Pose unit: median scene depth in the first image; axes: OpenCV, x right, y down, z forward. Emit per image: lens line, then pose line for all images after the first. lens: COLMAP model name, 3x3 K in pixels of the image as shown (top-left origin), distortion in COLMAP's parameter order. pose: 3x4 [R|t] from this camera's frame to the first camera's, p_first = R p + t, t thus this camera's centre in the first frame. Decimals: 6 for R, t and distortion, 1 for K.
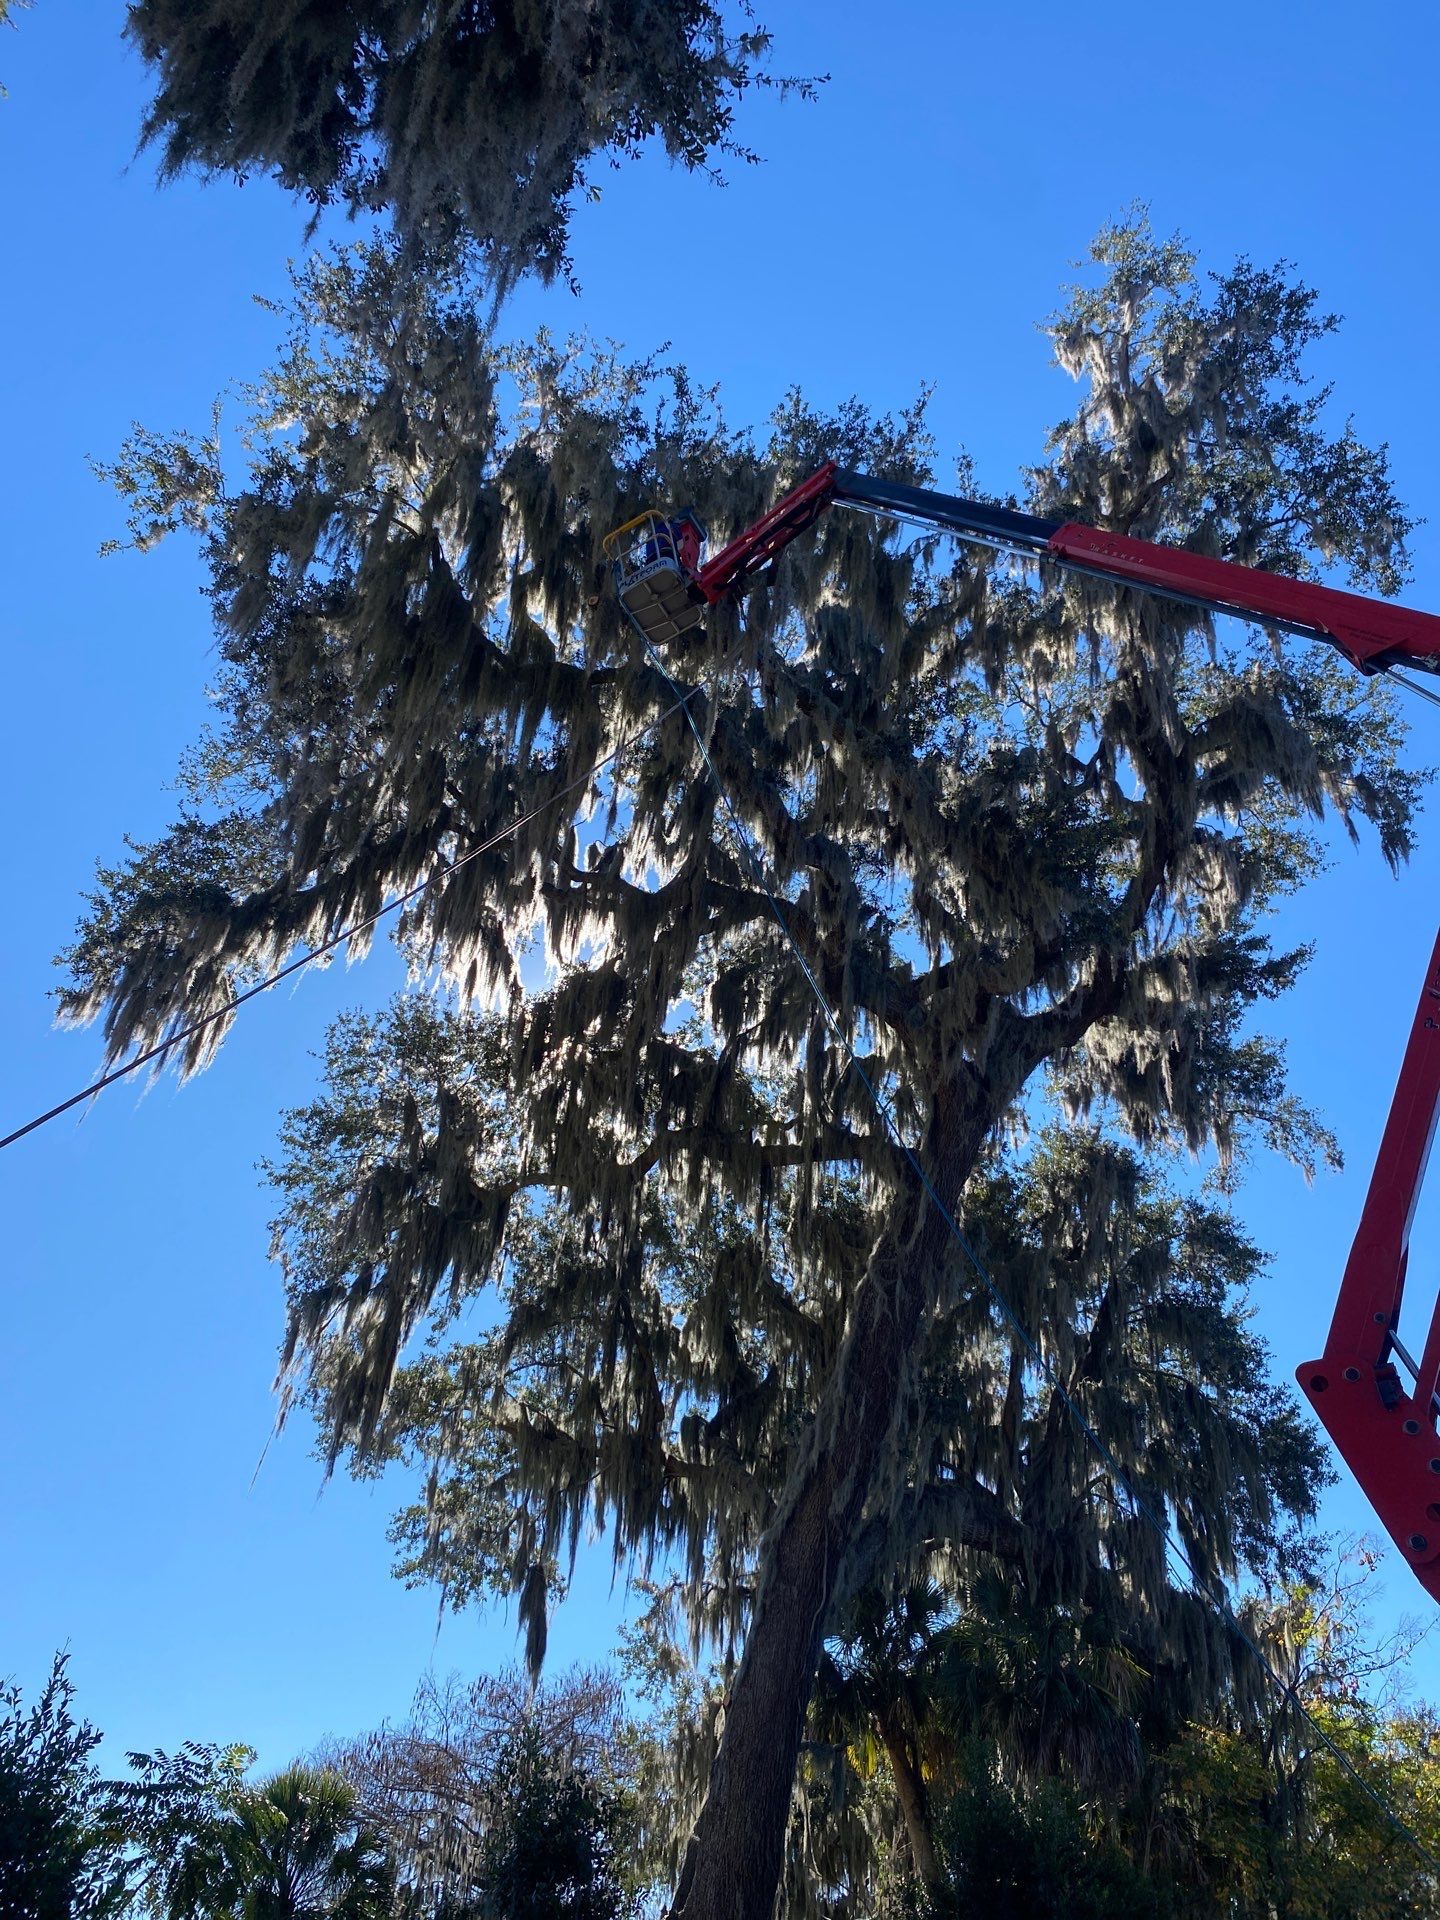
lens RADIAL K [[1443.6, 0, 722.8], [0, 1443.6, 951.5], [0, 0, 1]] dist [0.027176, -0.036564]
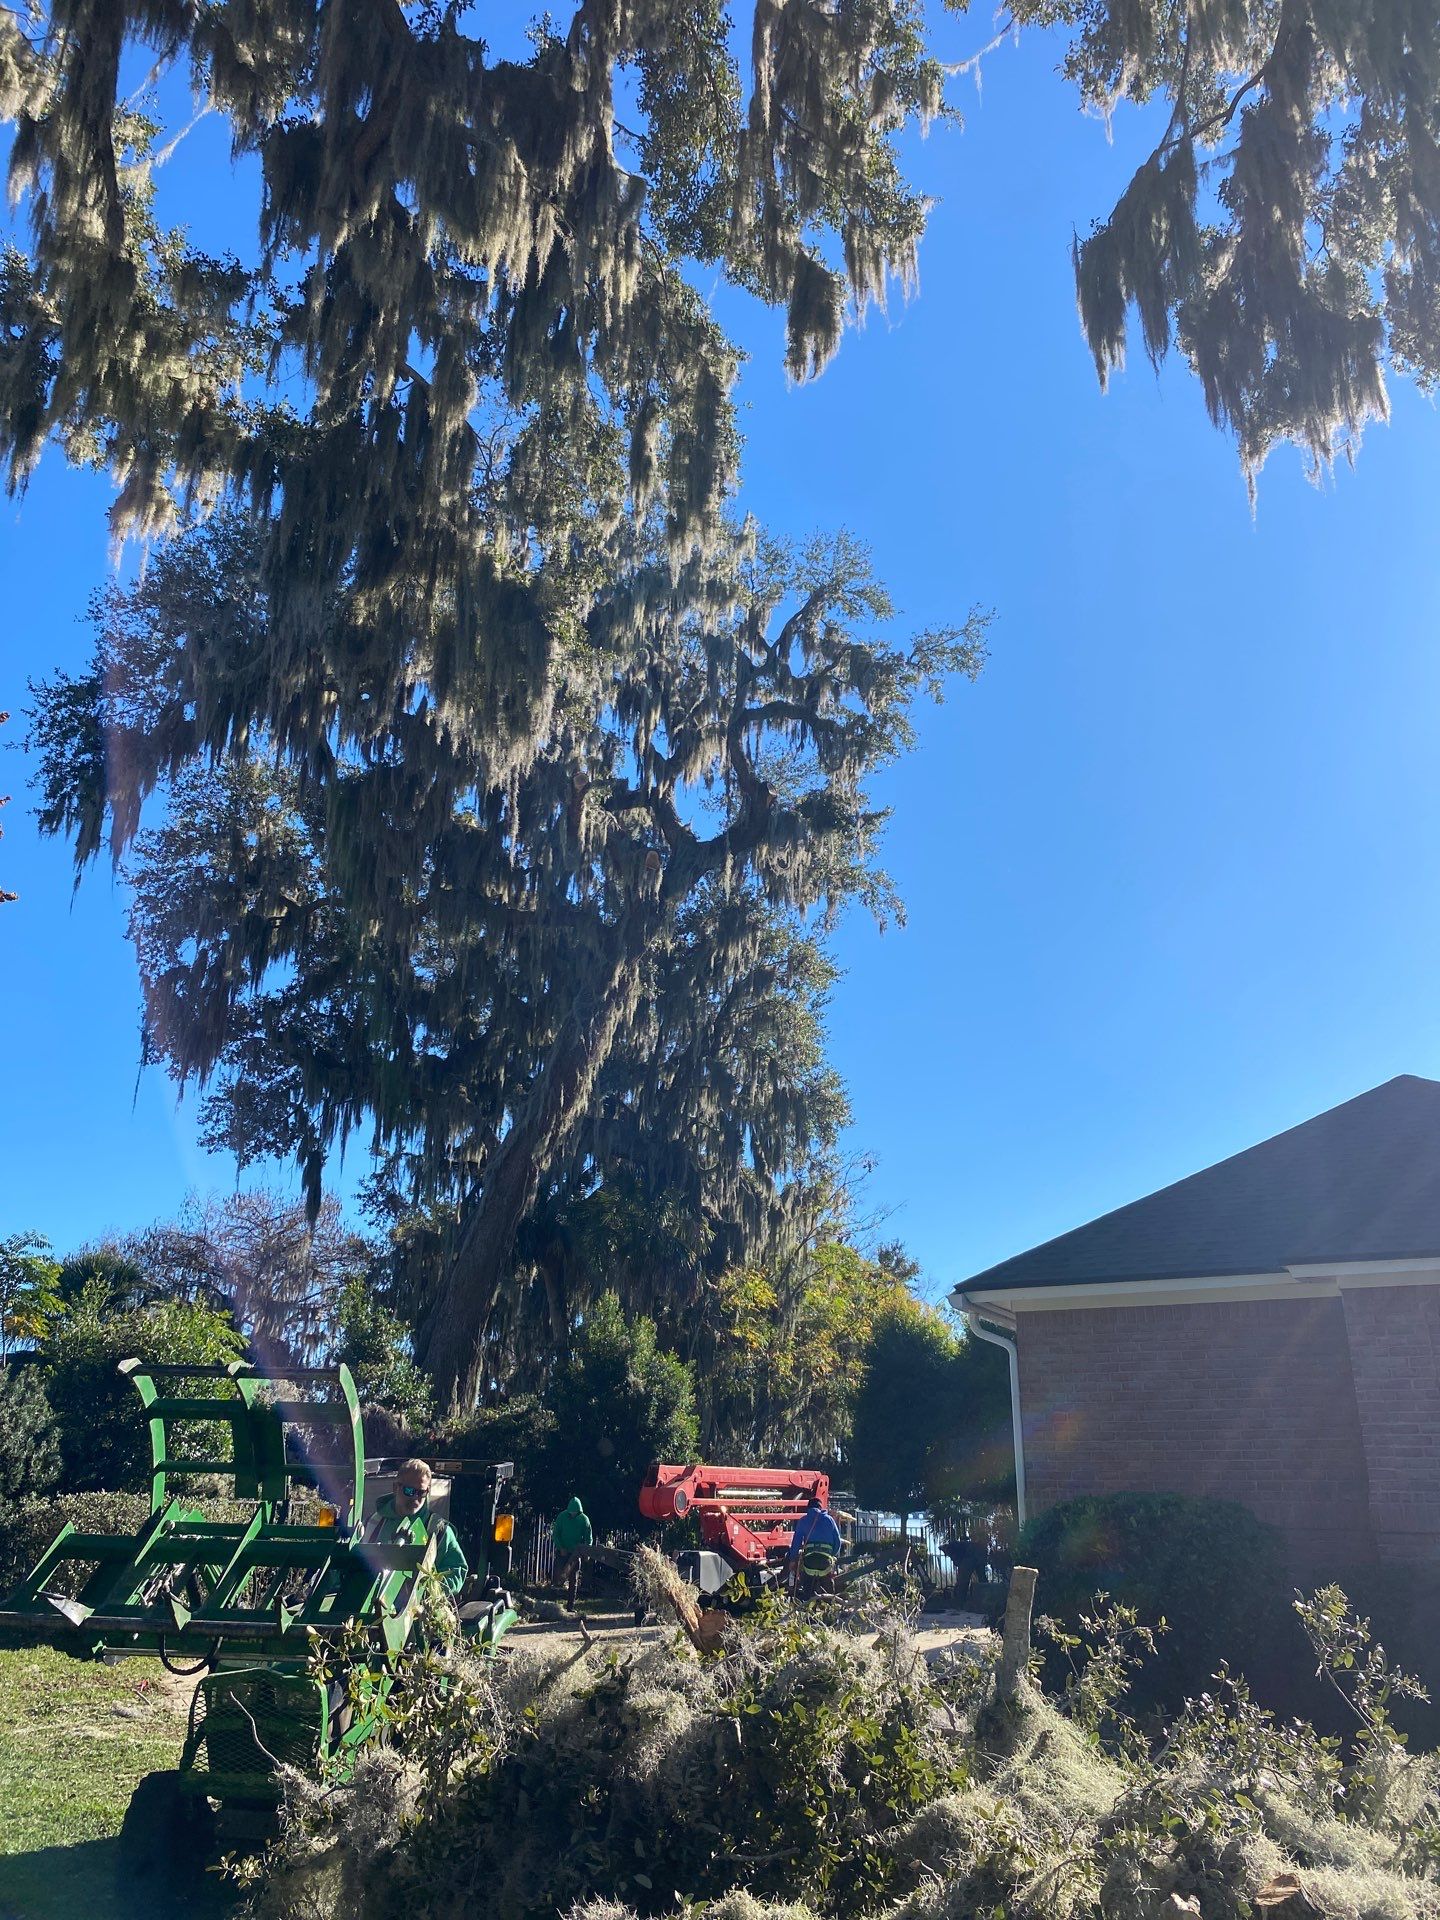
lens RADIAL K [[1443.6, 0, 716.8], [0, 1443.6, 939.0], [0, 0, 1]] dist [0.027176, -0.036564]
pose [[0.971059, 0.082177, 0.224257, -0.080200], [-0.148888, 0.942455, 0.299350, -0.266120], [-0.186753, -0.324075, 0.927415, -0.344025]]
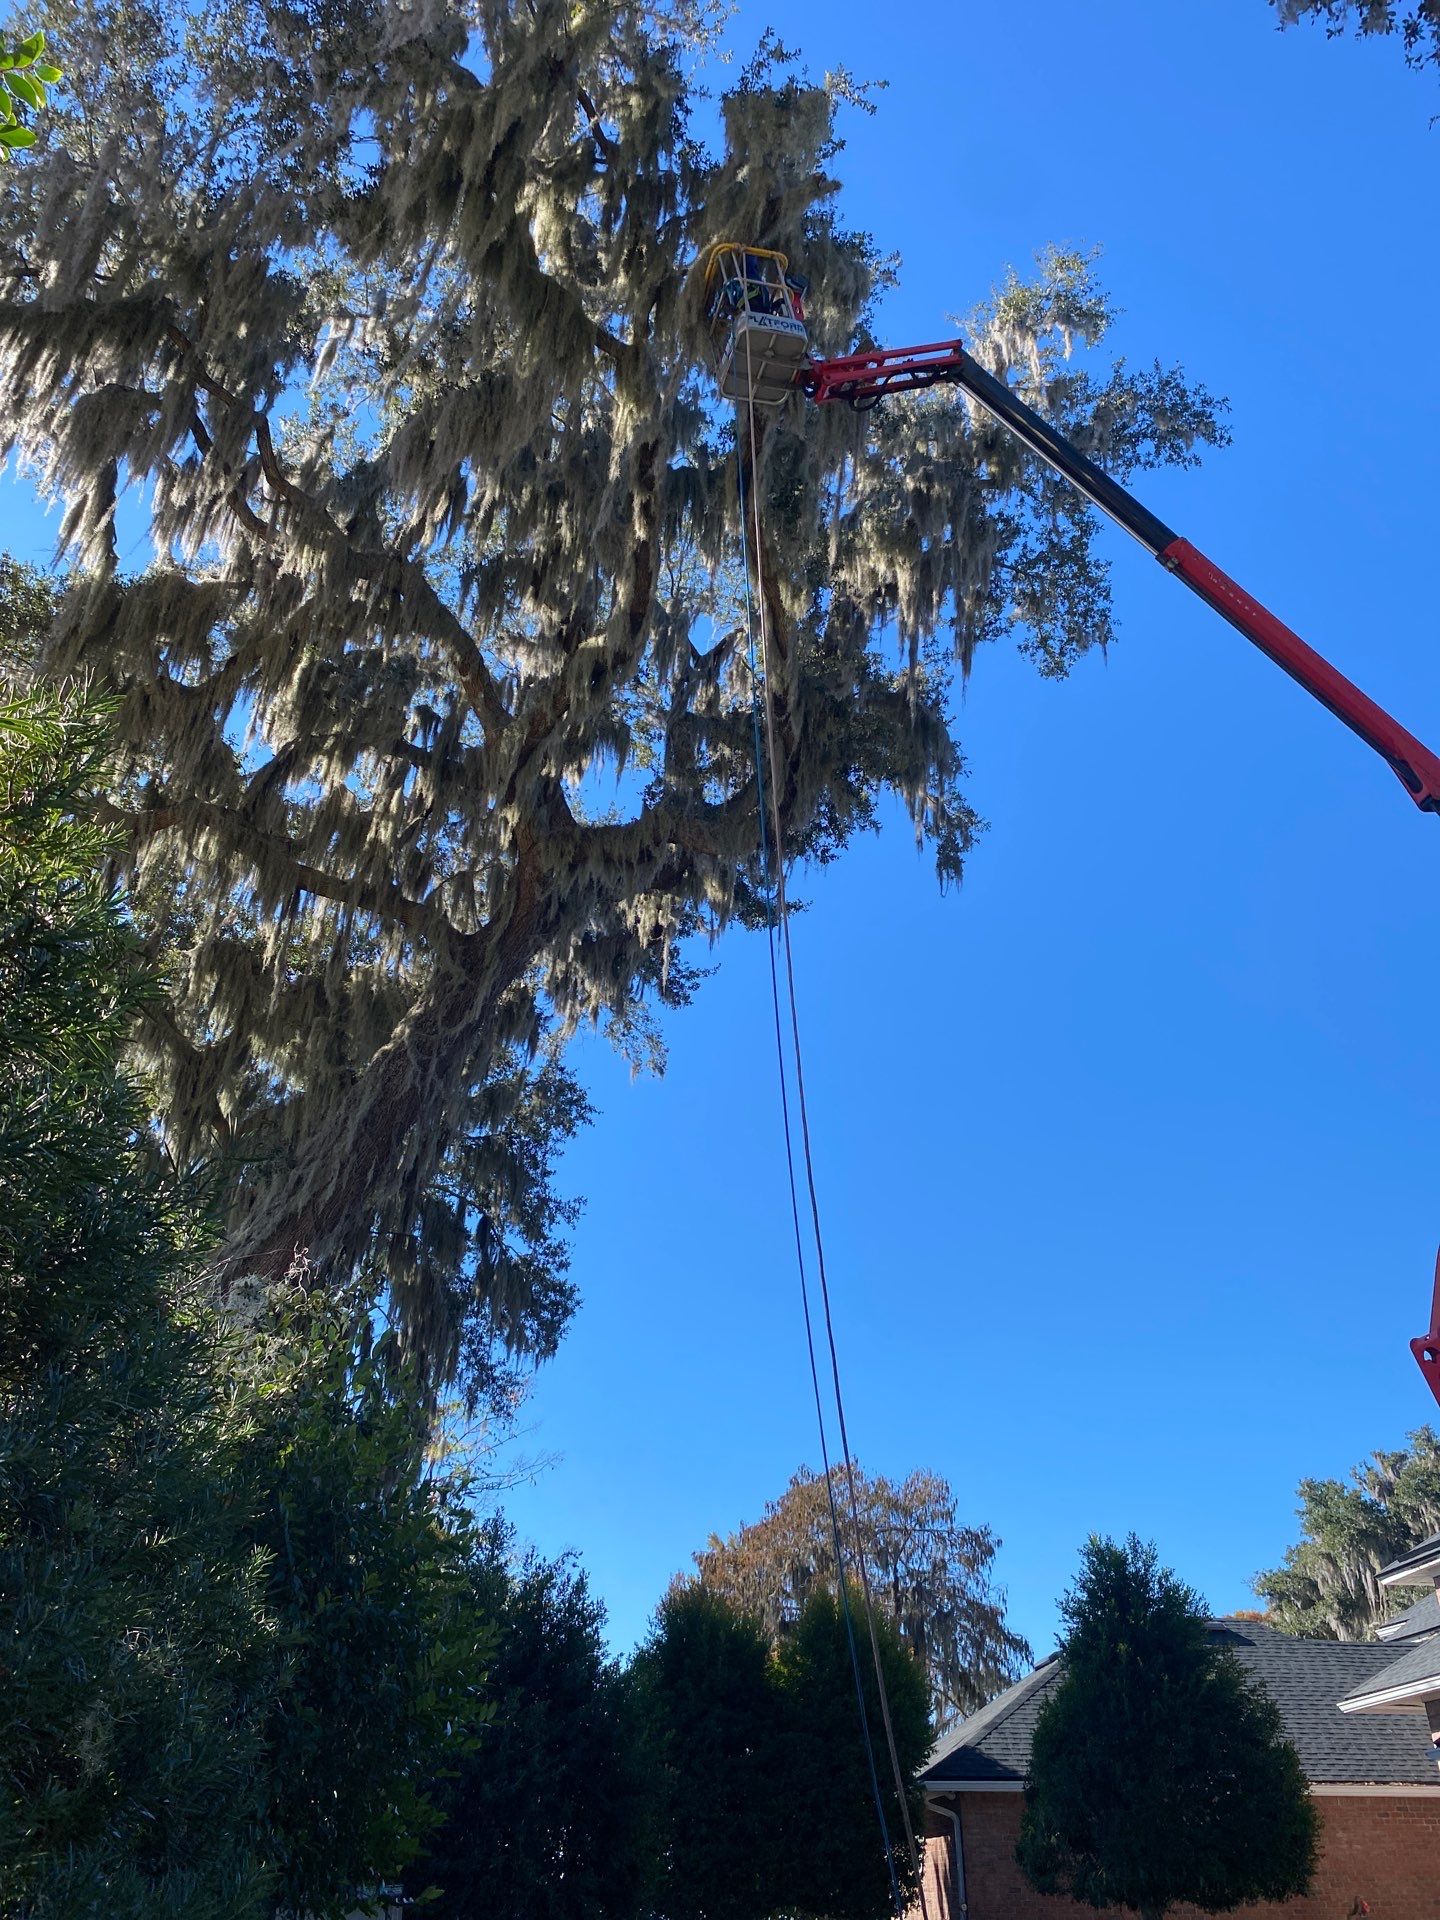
lens RADIAL K [[1443.6, 0, 713.2], [0, 1443.6, 951.8], [0, 0, 1]] dist [0.027176, -0.036564]
pose [[0.705326, 0.375829, 0.601056, -0.277943], [-0.447770, 0.893530, -0.033260, 0.088808], [-0.549561, -0.245676, 0.798515, 0.115024]]
